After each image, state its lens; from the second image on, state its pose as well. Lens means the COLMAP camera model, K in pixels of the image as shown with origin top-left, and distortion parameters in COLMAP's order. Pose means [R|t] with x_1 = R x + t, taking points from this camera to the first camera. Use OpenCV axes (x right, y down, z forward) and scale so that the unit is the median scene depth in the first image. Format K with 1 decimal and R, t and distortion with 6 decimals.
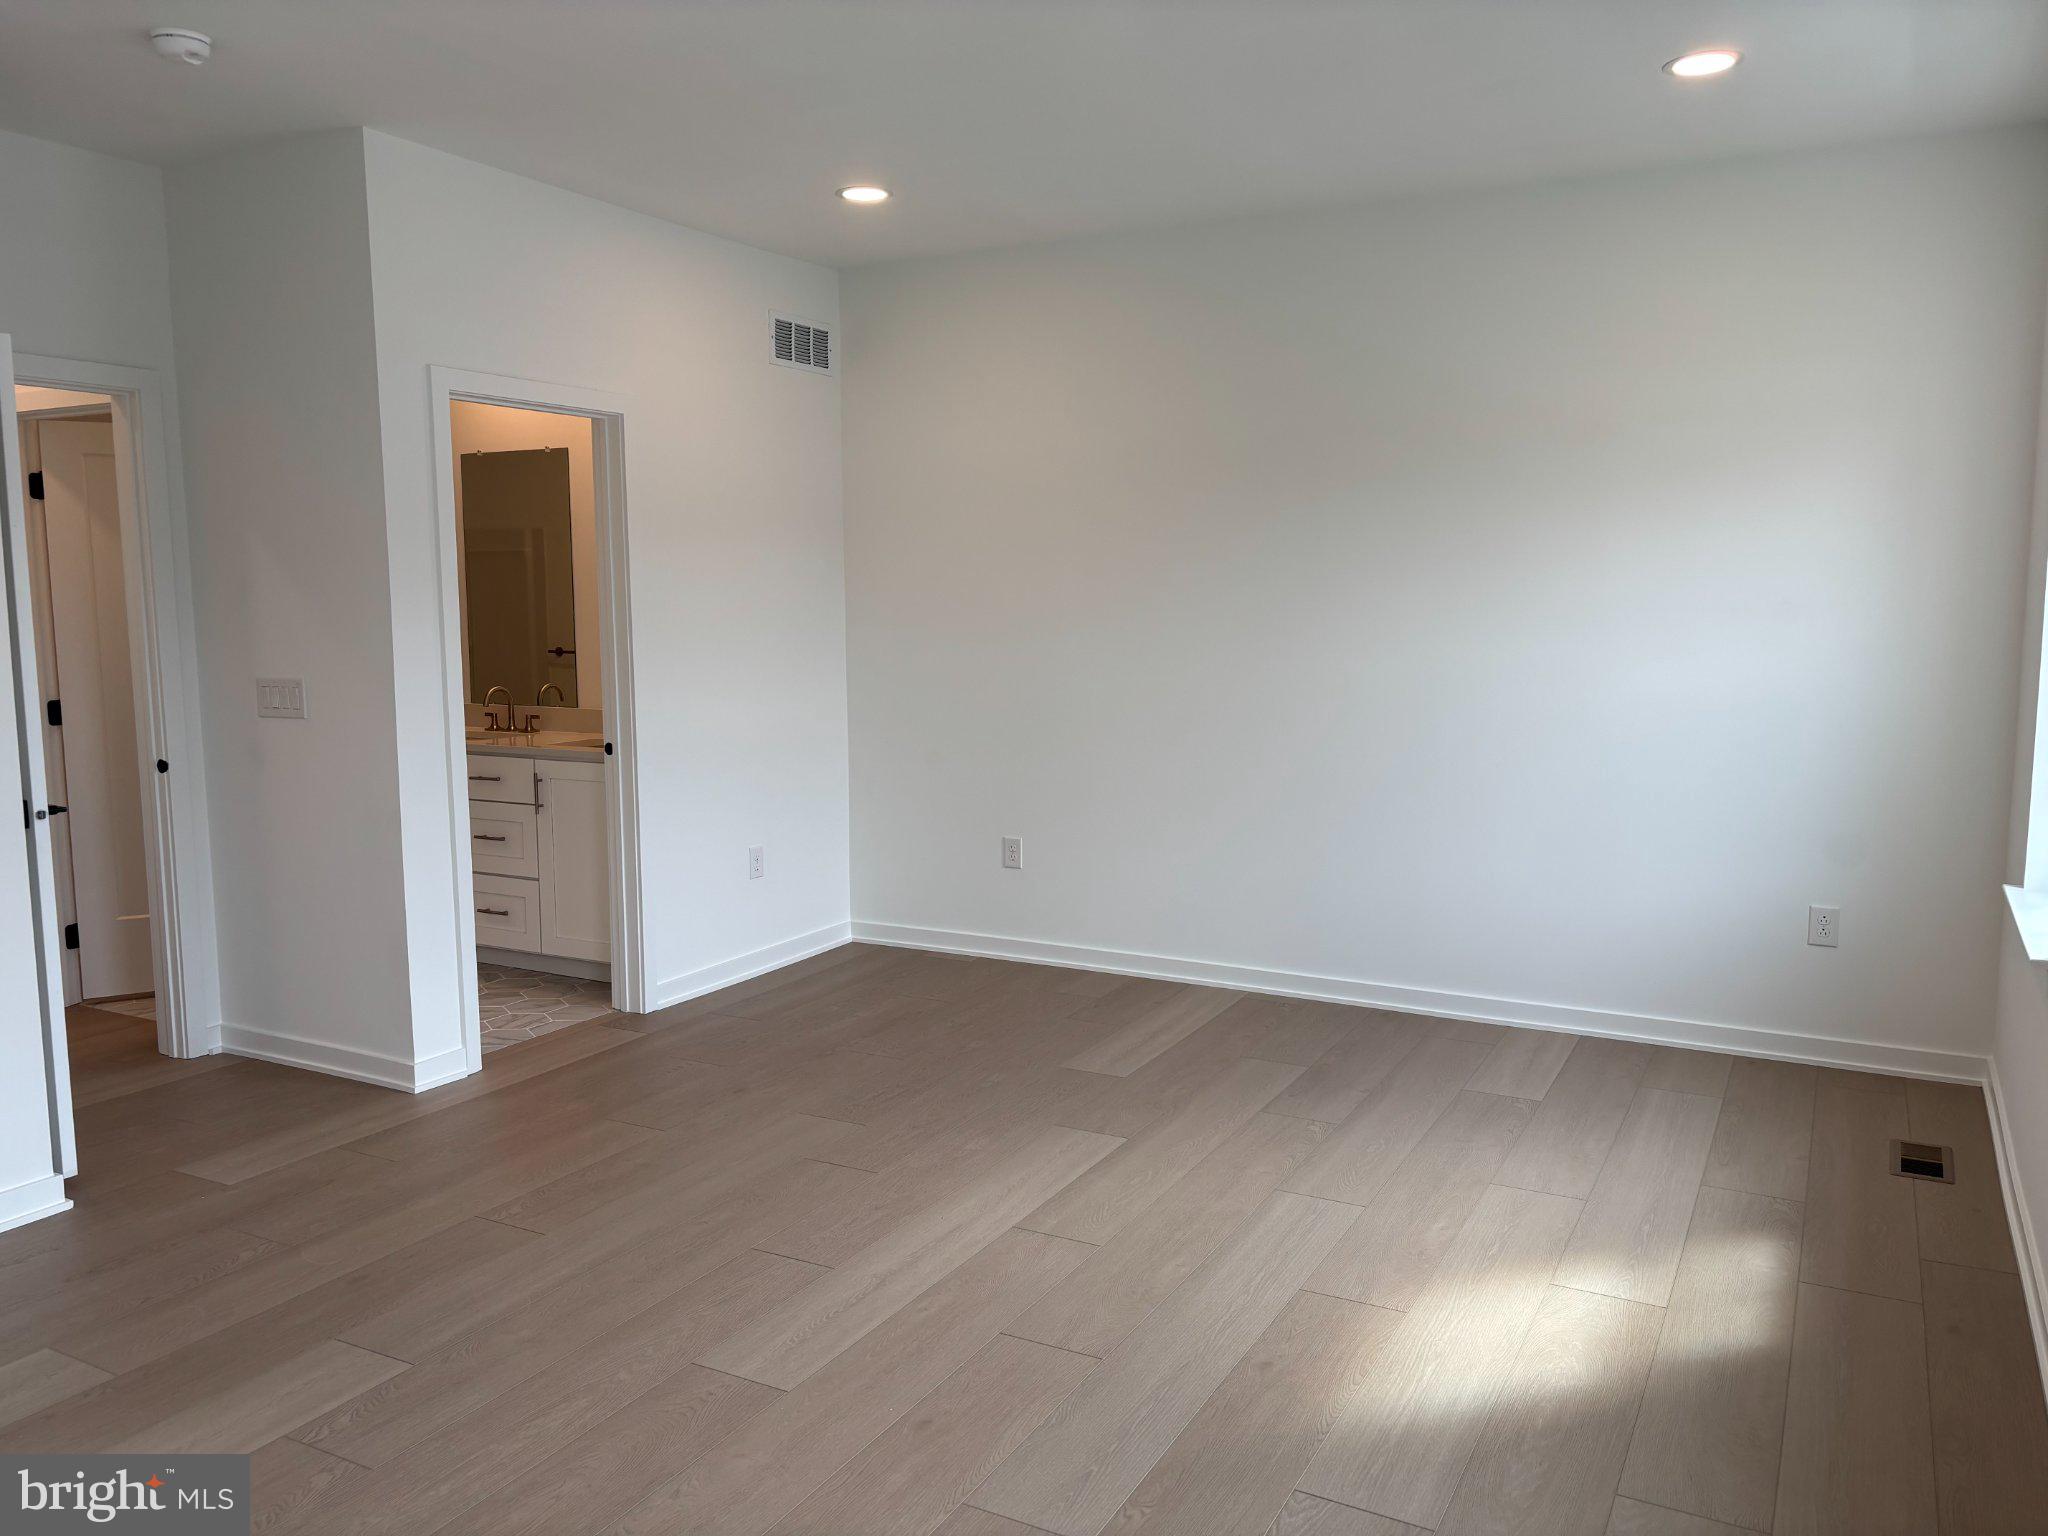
lens RADIAL K [[1532.4, 0, 1031.2], [0, 1532.4, 763.5], [0, 0, 1]] dist [0.039850, -0.050359]
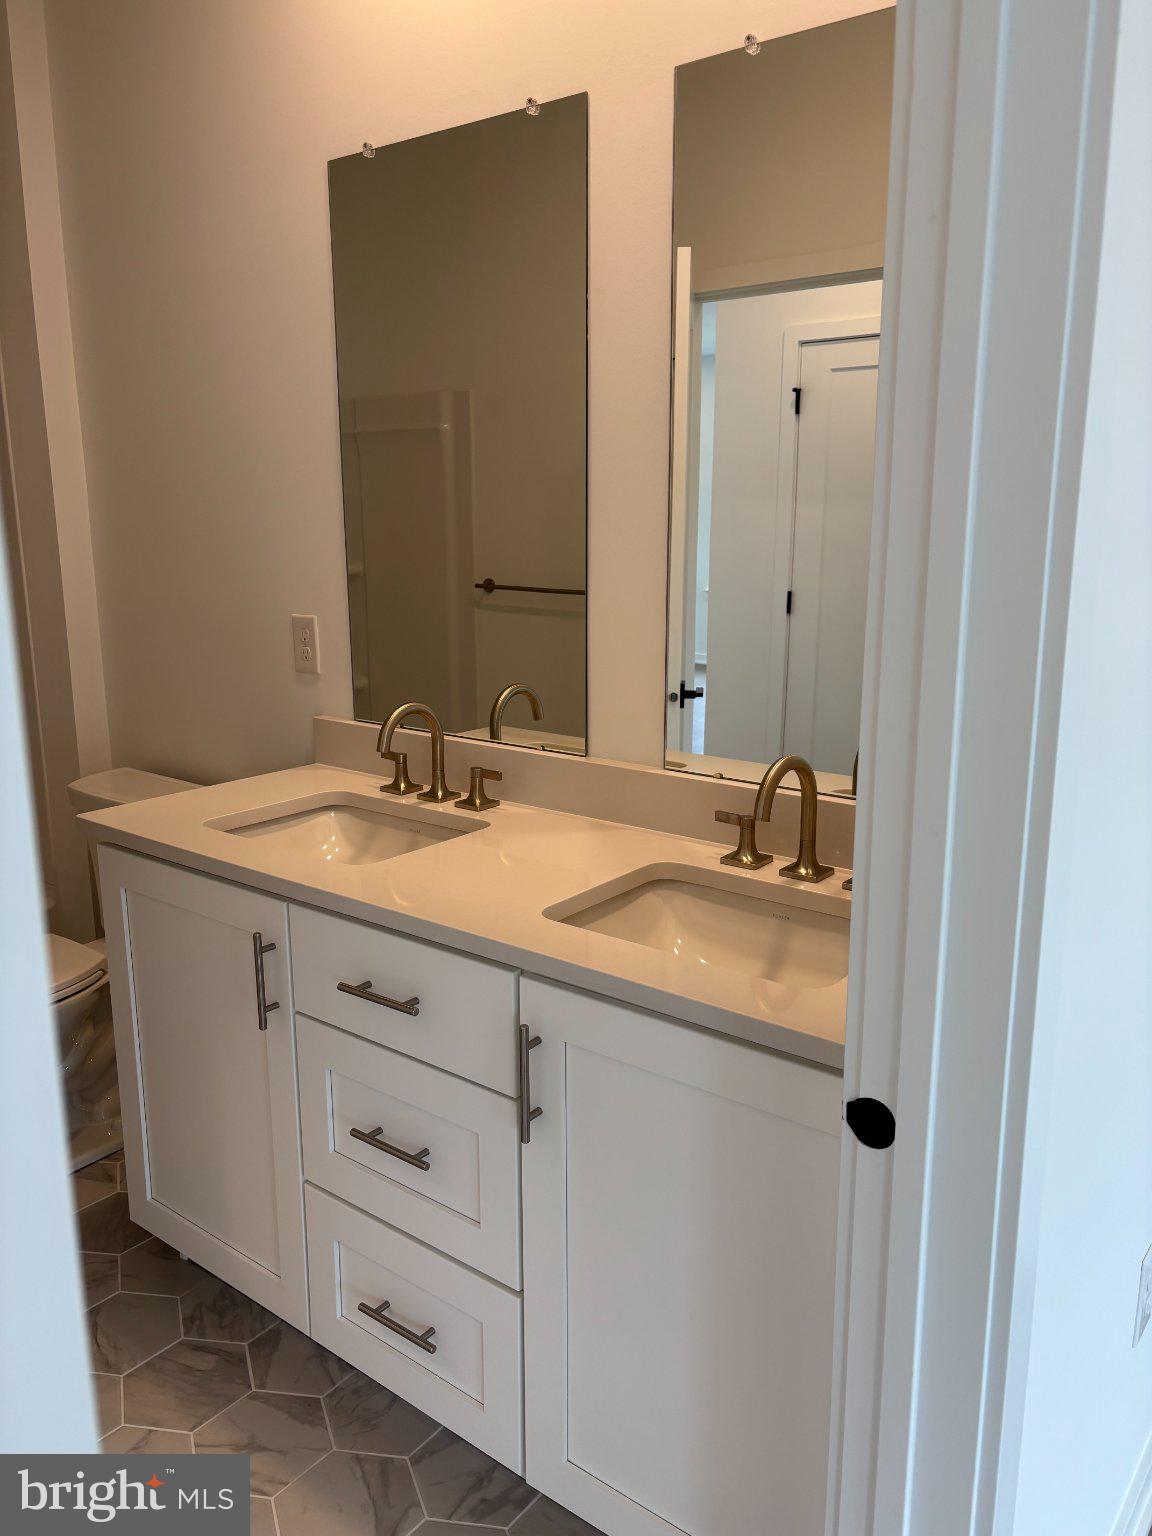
lens RADIAL K [[1149.3, 0, 578.4], [0, 1149.3, 770.6], [0, 0, 1]] dist [0.039850, -0.050359]
pose [[0.984637, 0.039695, -0.170042, -0.238941], [-0.019922, 0.992997, 0.116449, -0.068661], [0.173474, -0.111273, 0.978532, 0.674348]]
